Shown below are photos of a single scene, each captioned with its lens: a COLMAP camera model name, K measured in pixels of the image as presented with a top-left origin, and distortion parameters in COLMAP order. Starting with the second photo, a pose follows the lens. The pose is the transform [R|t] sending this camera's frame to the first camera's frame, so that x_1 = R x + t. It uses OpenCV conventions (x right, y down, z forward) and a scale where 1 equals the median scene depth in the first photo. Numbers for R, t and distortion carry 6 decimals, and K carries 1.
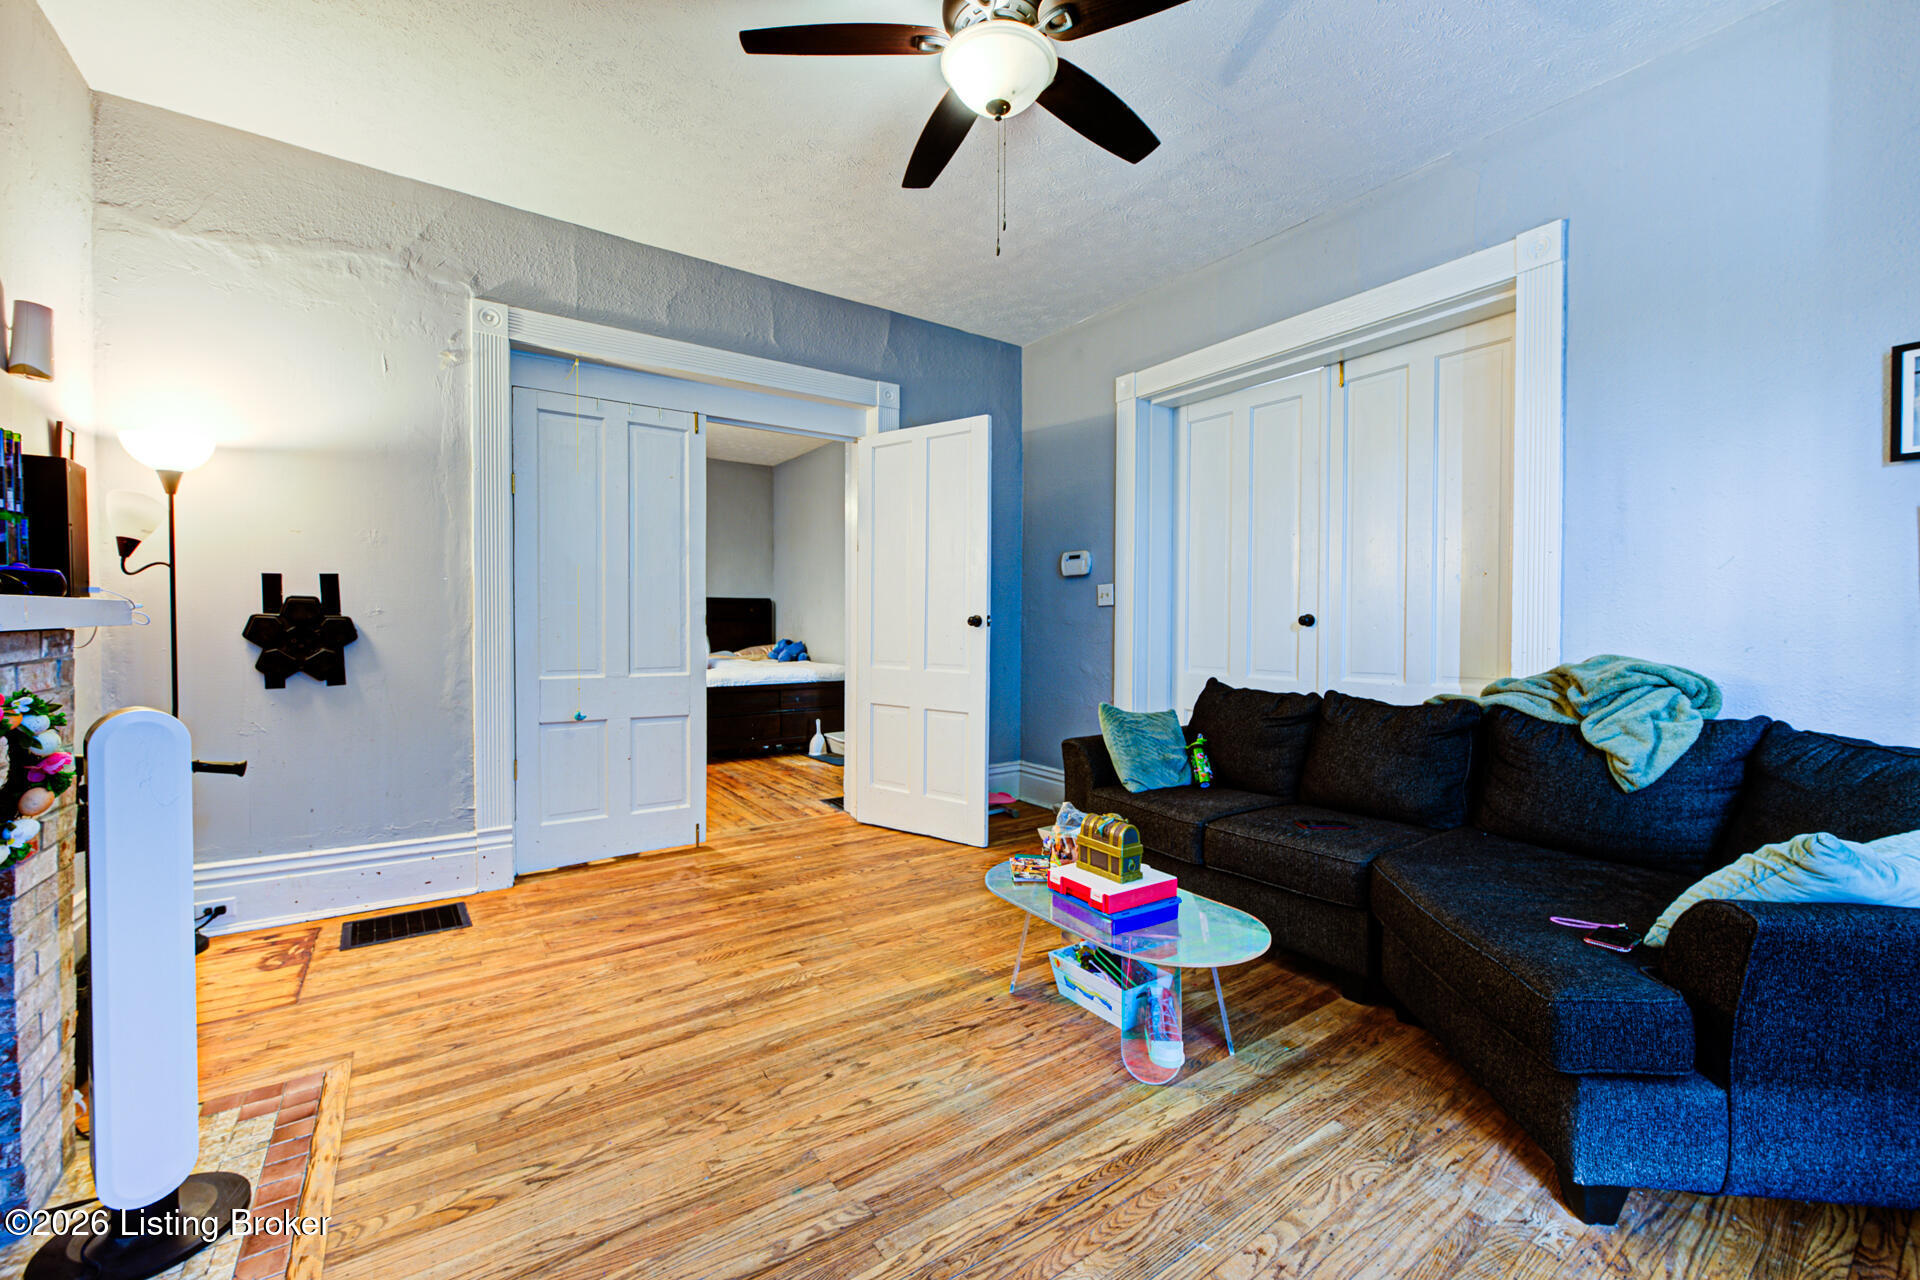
lens RADIAL K [[787.2, 0, 967.4], [0, 787.2, 634.6], [0, 0, 1]] dist [-0.005569, 0.001071]
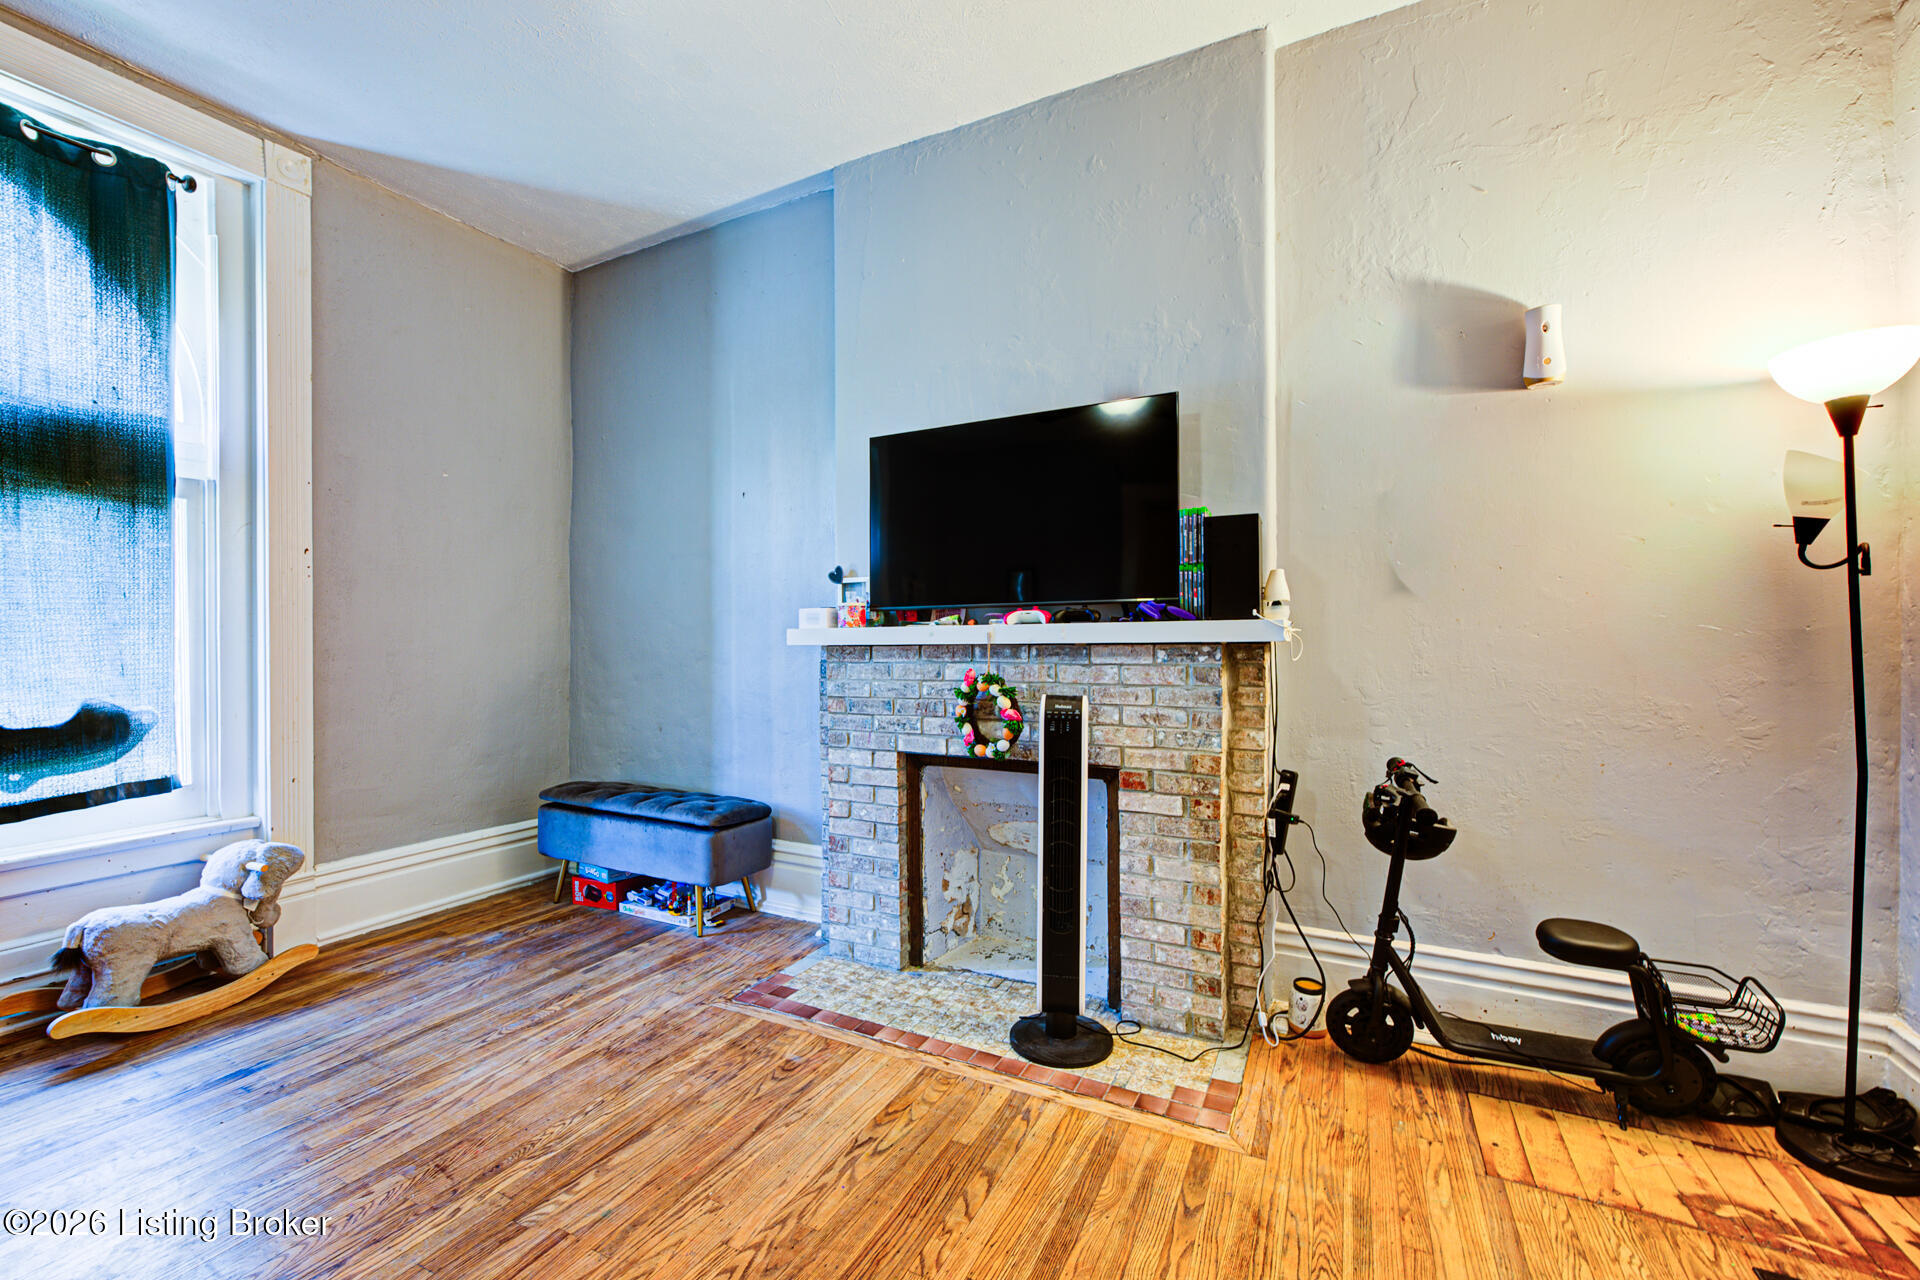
lens RADIAL K [[787.2, 0, 953.2], [0, 787.2, 638.3], [0, 0, 1]] dist [-0.005569, 0.001071]
pose [[-0.888112, -0.002555, -0.459620, -0.134179], [-0.007513, 0.999932, 0.008959, -0.023879], [0.459566, 0.011410, -0.888070, 1.866136]]
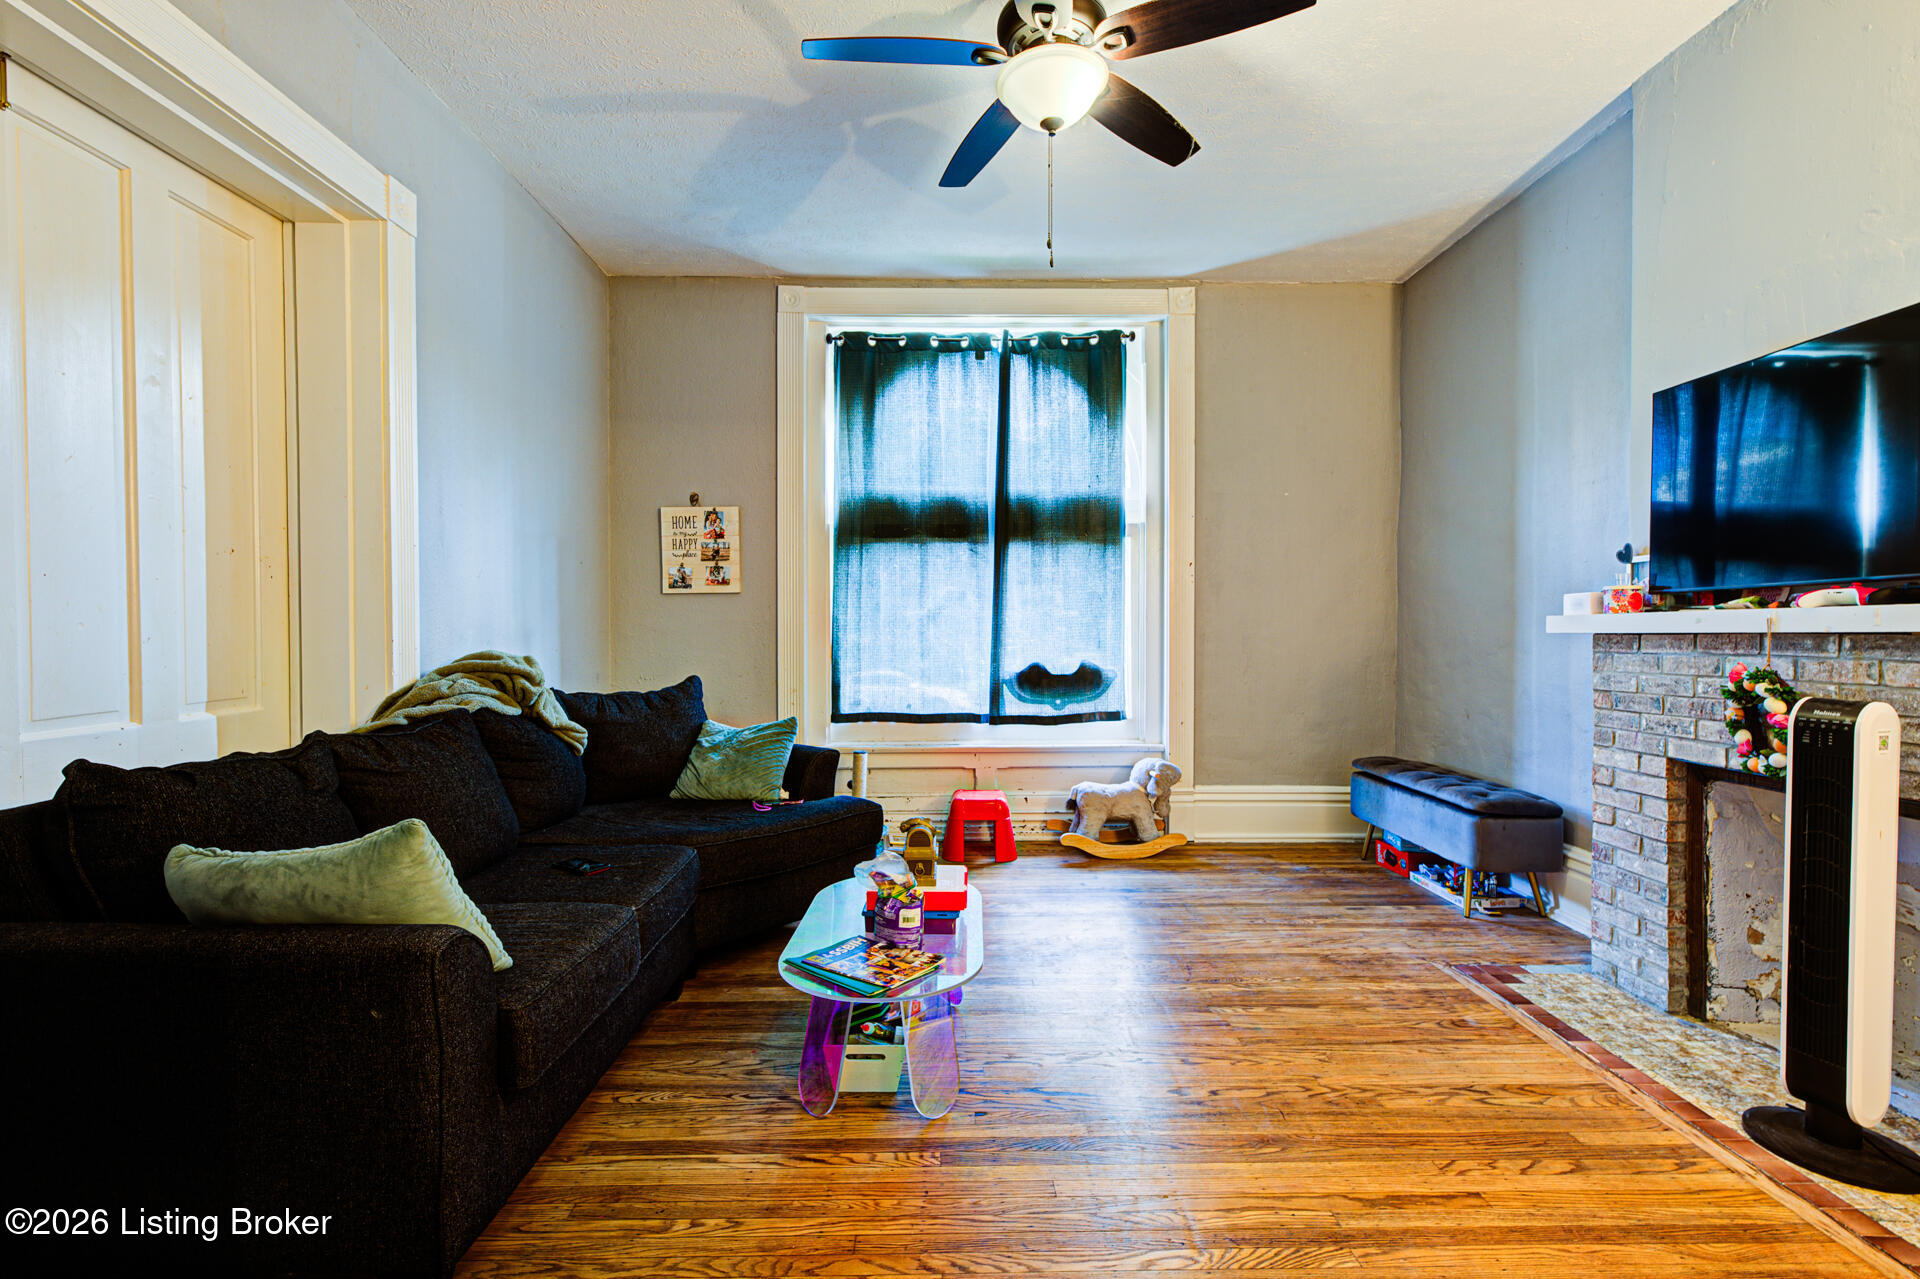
lens RADIAL K [[857.7, 0, 963.5], [0, 857.7, 635.7], [0, 0, 1]] dist [0.005184, 0.001215]
pose [[-0.827778, -0.010834, 0.560951, -0.574839], [0.001659, 0.999762, 0.021757, -0.025886], [-0.561053, 0.018940, -0.827563, 2.306399]]
